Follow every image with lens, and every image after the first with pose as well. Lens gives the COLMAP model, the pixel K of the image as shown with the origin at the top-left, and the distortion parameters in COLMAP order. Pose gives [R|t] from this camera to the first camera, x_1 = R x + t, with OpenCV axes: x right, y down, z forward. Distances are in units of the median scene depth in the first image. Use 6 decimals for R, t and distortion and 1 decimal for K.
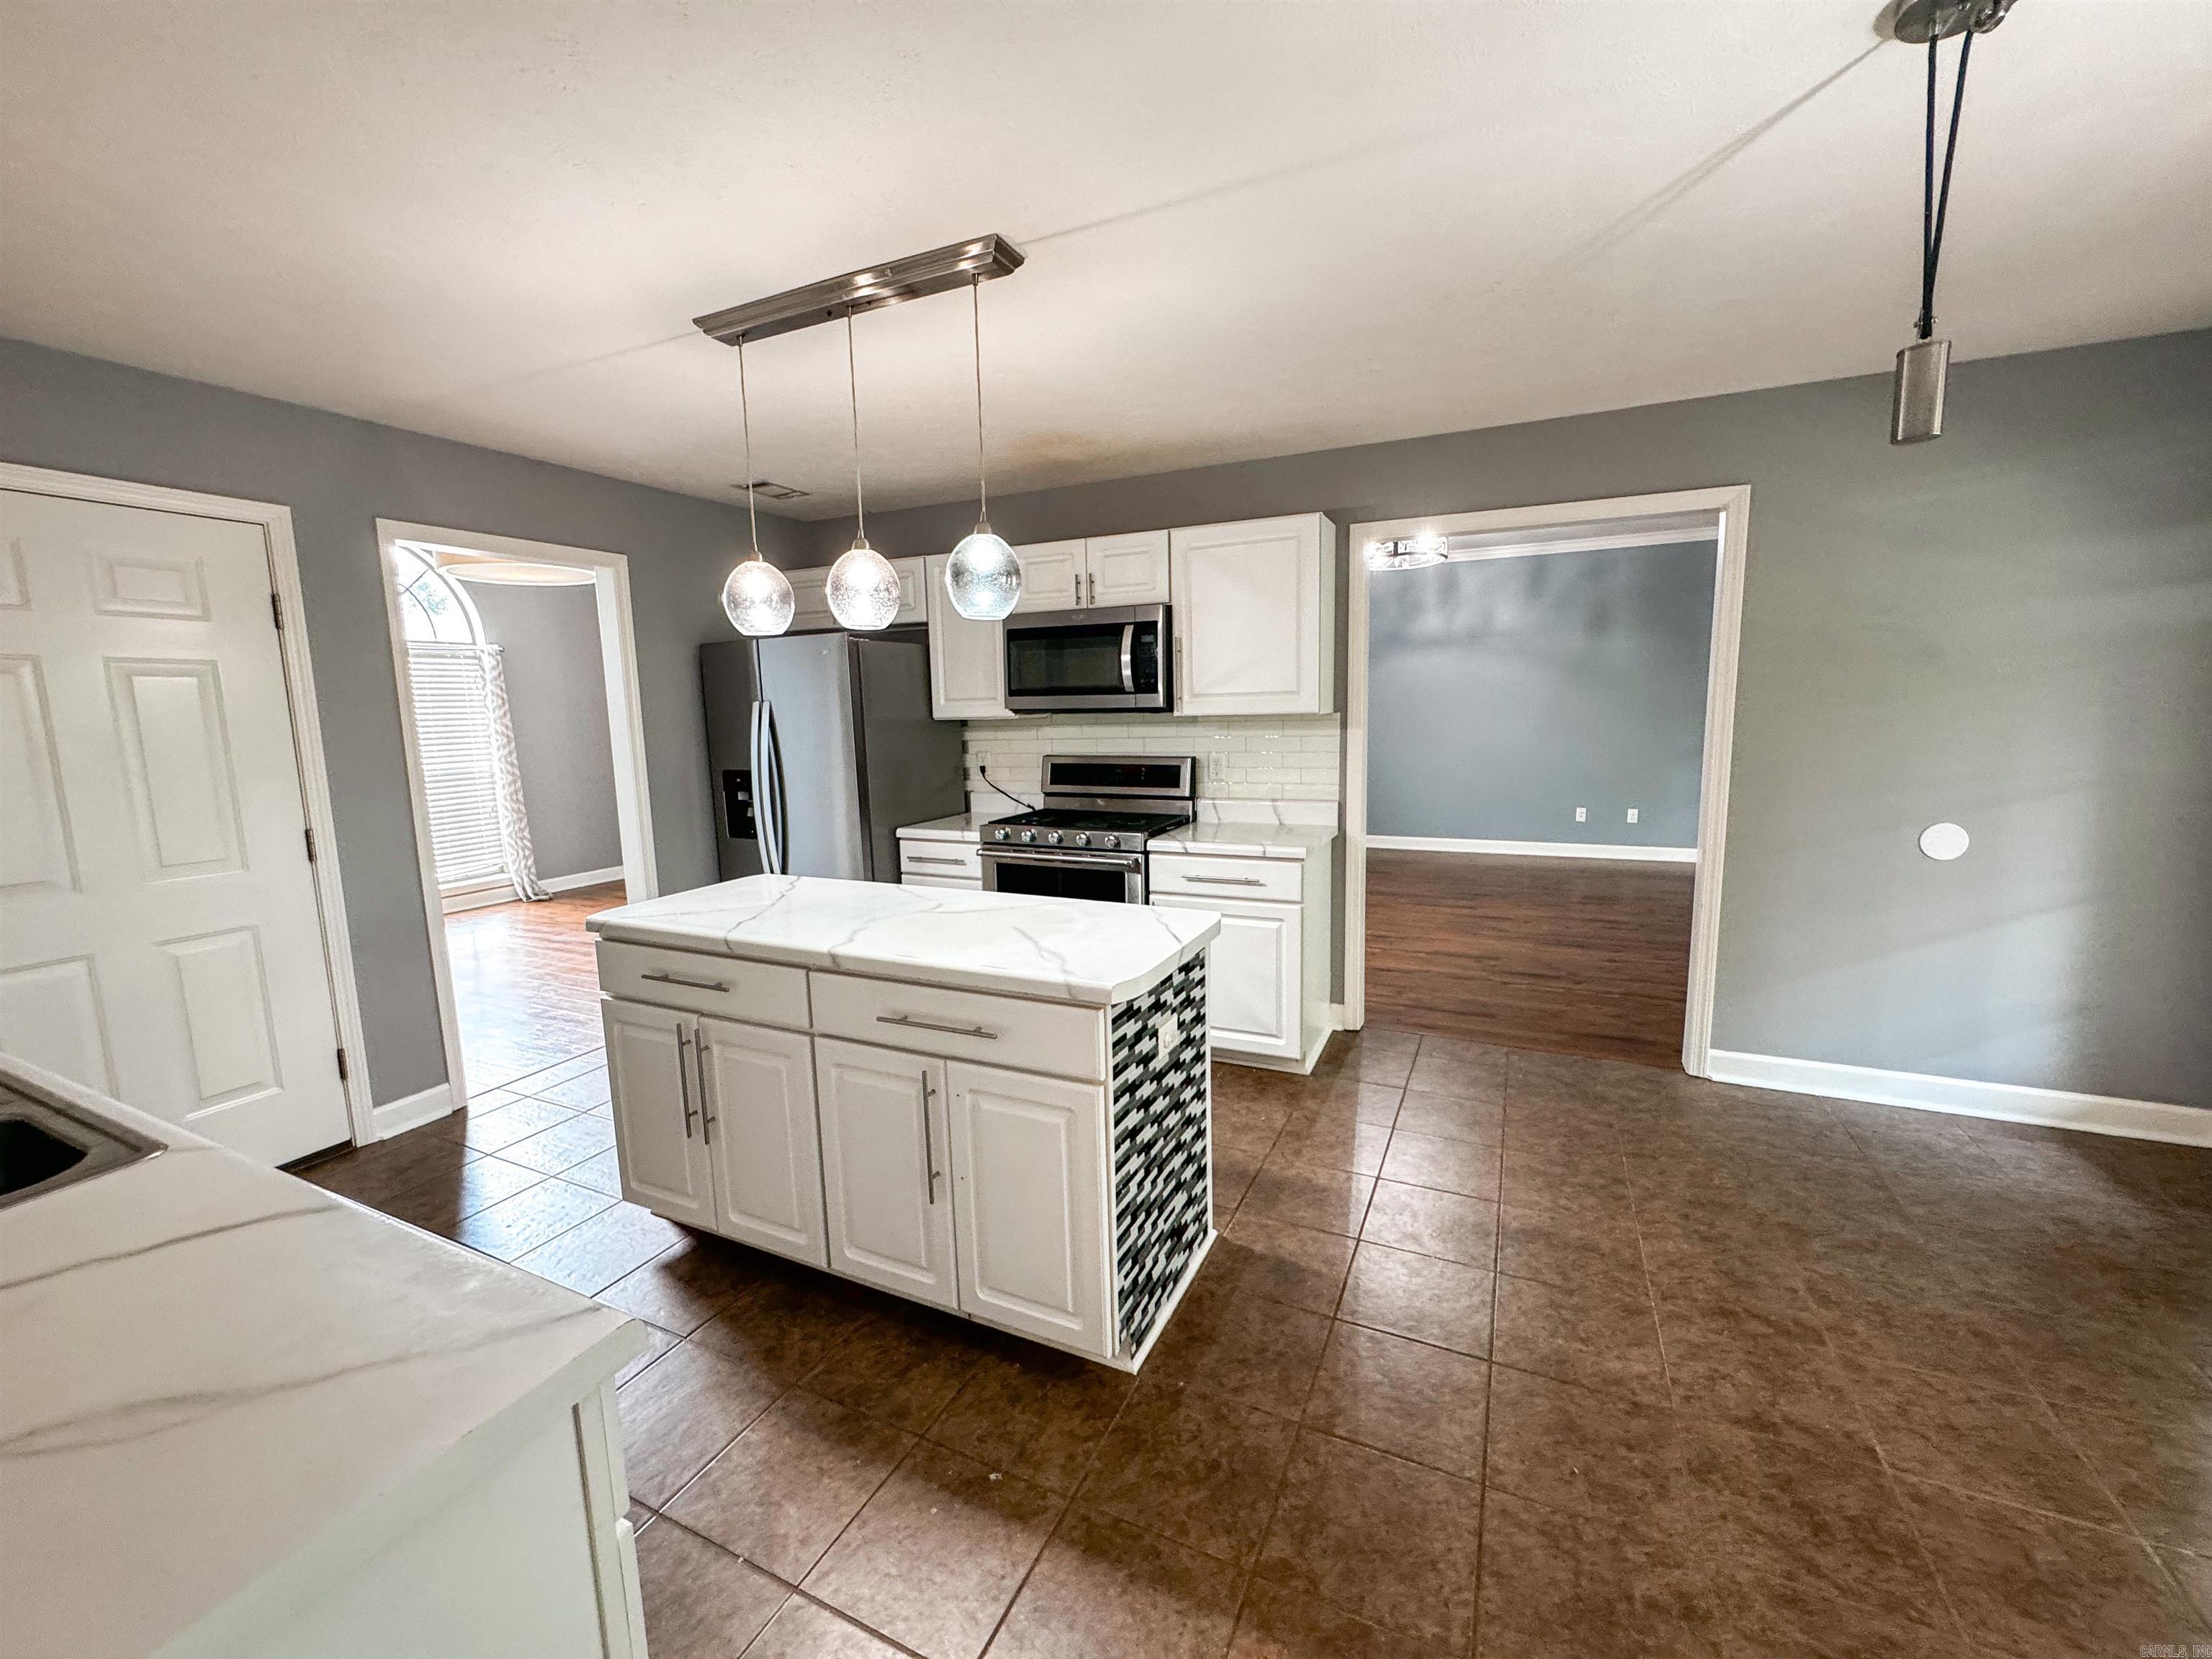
lens RADIAL K [[885.8, 0, 1102.8], [0, 885.8, 826.0], [0, 0, 1]] dist [-0.003505, 0.000853]
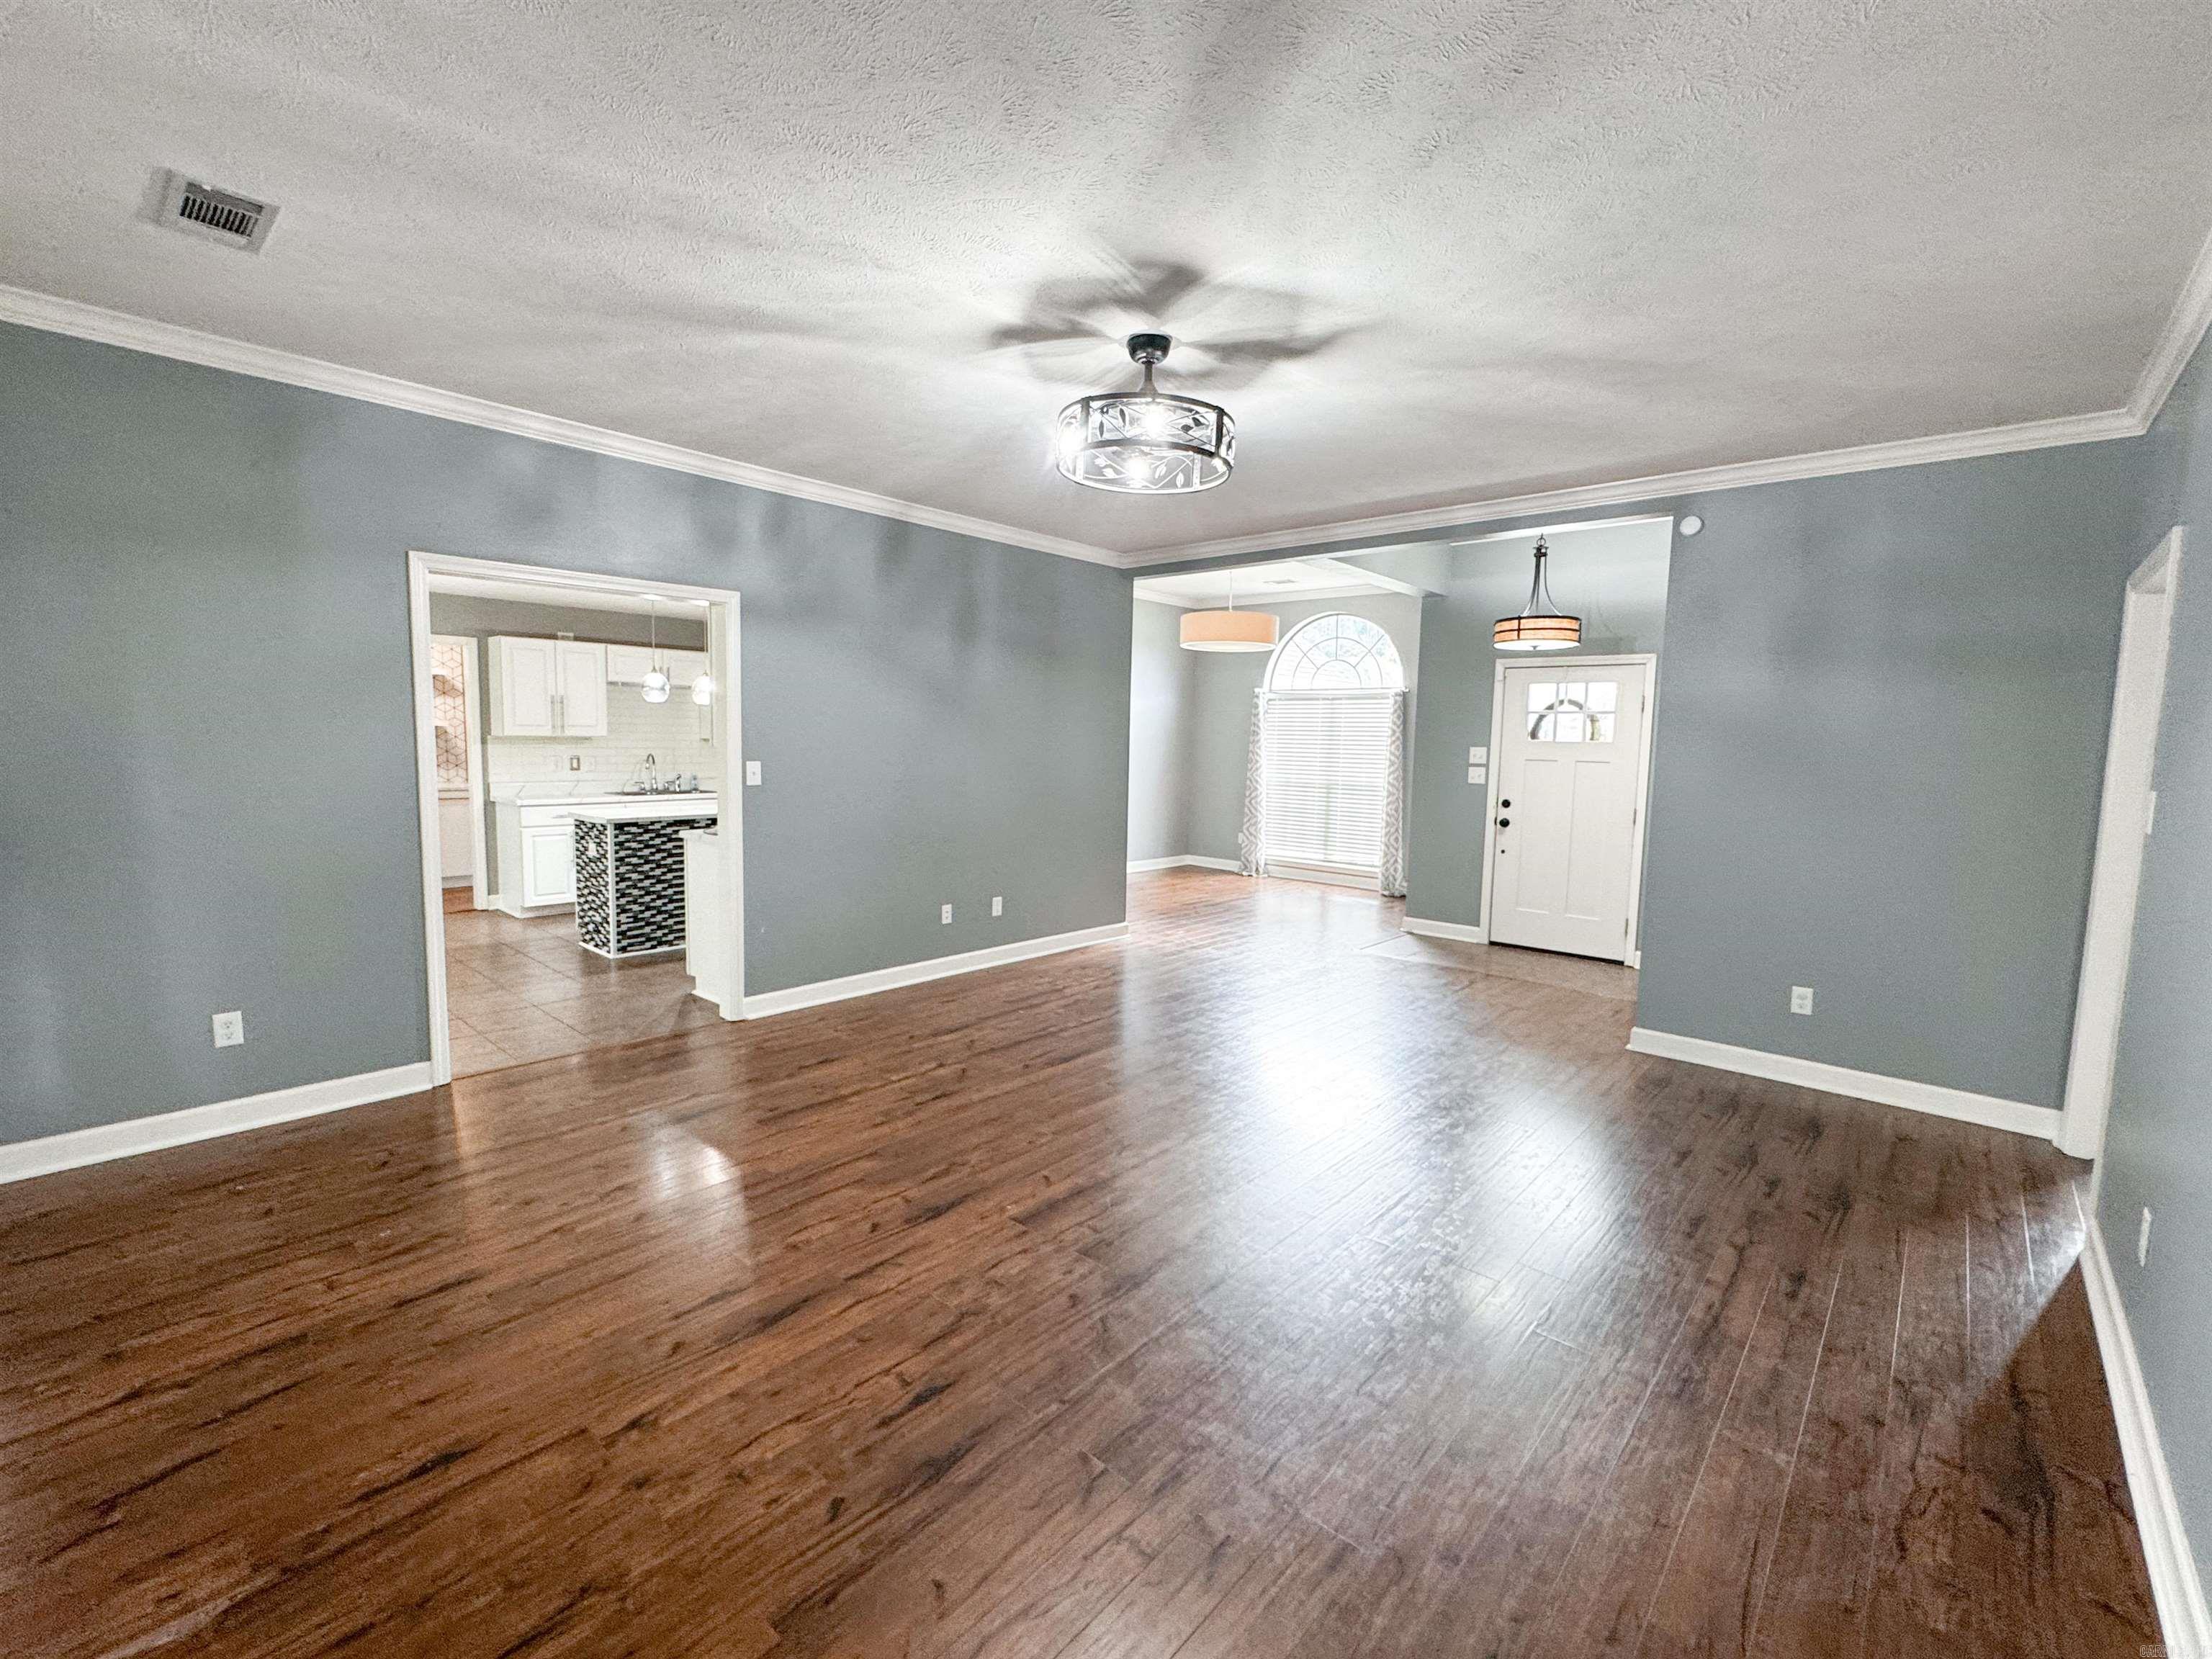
lens RADIAL K [[955.3, 0, 1101.3], [0, 955.3, 822.2], [0, 0, 1]] dist [-0.000982, -0.000502]
pose [[-0.288552, 0.102474, -0.951965, 1.779418], [-0.144684, 0.978172, 0.149151, -0.381523], [0.946469, 0.180772, -0.267427, 2.378663]]
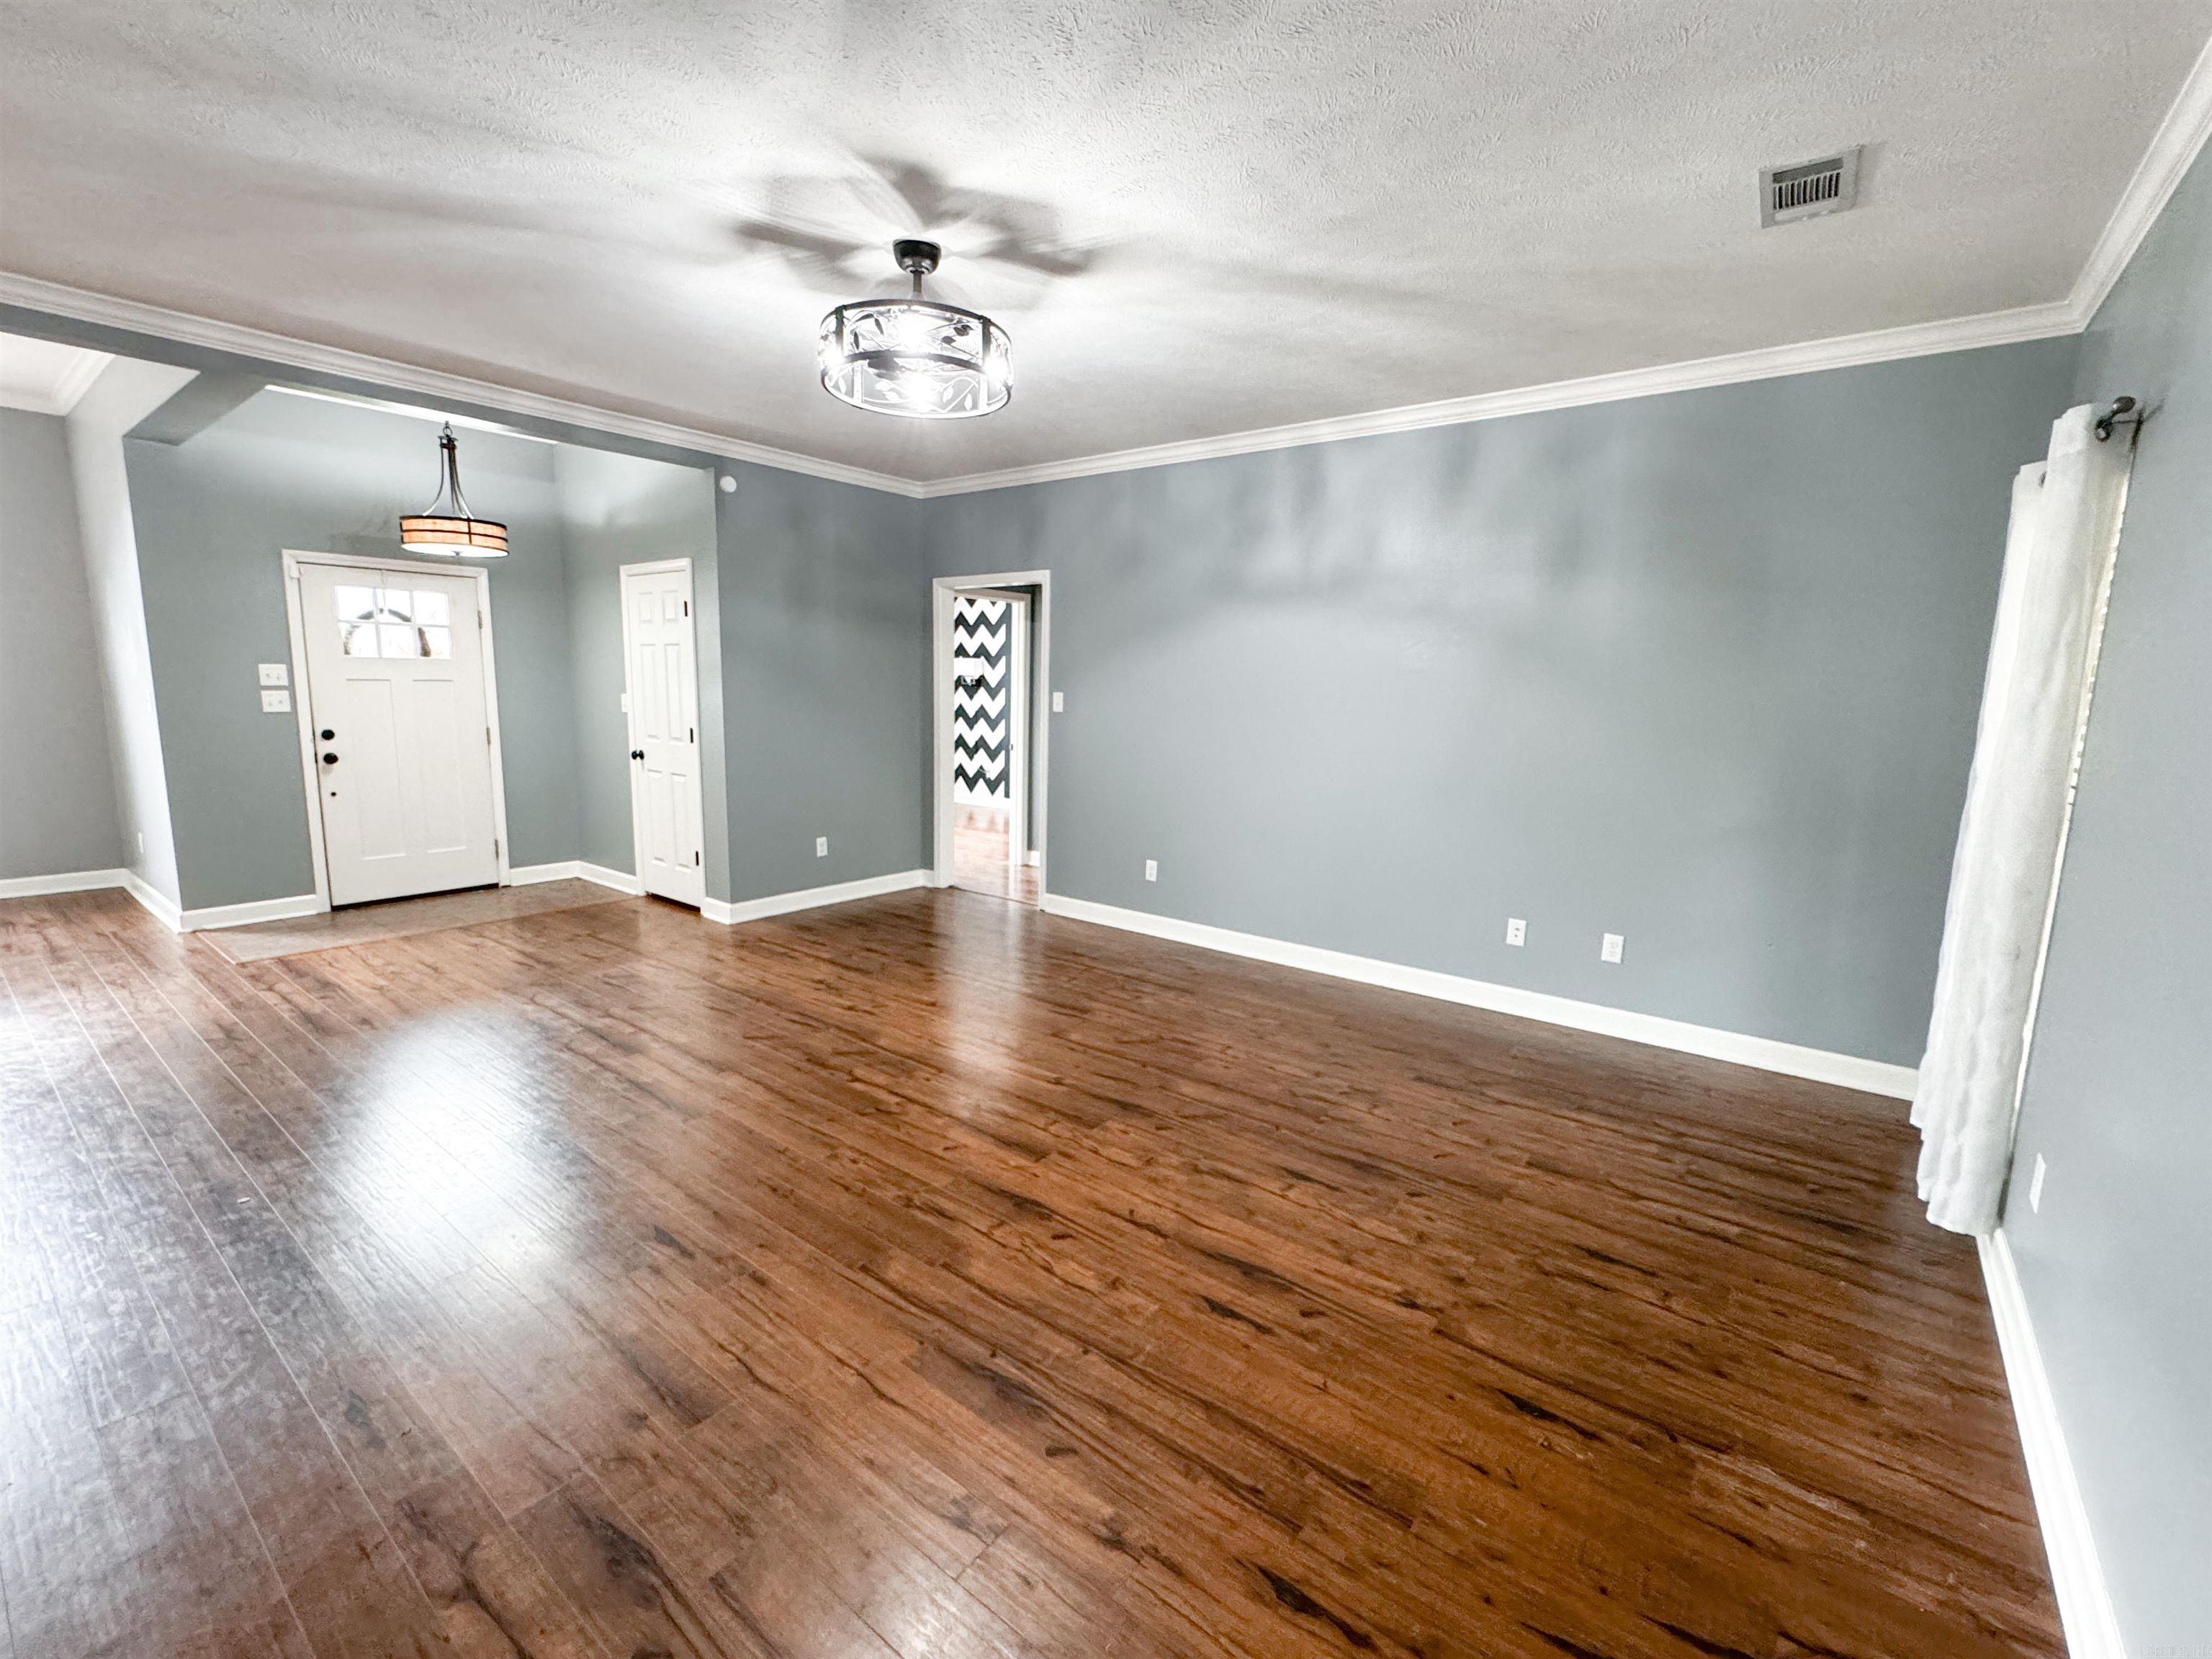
lens RADIAL K [[955.3, 0, 1101.3], [0, 955.3, 822.2], [0, 0, 1]] dist [-0.000982, -0.000502]
pose [[0.975019, 0.076331, -0.208596, 1.134932], [-0.073873, 0.997076, 0.019561, -0.190486], [0.209480, -0.003662, 0.977806, 1.107277]]
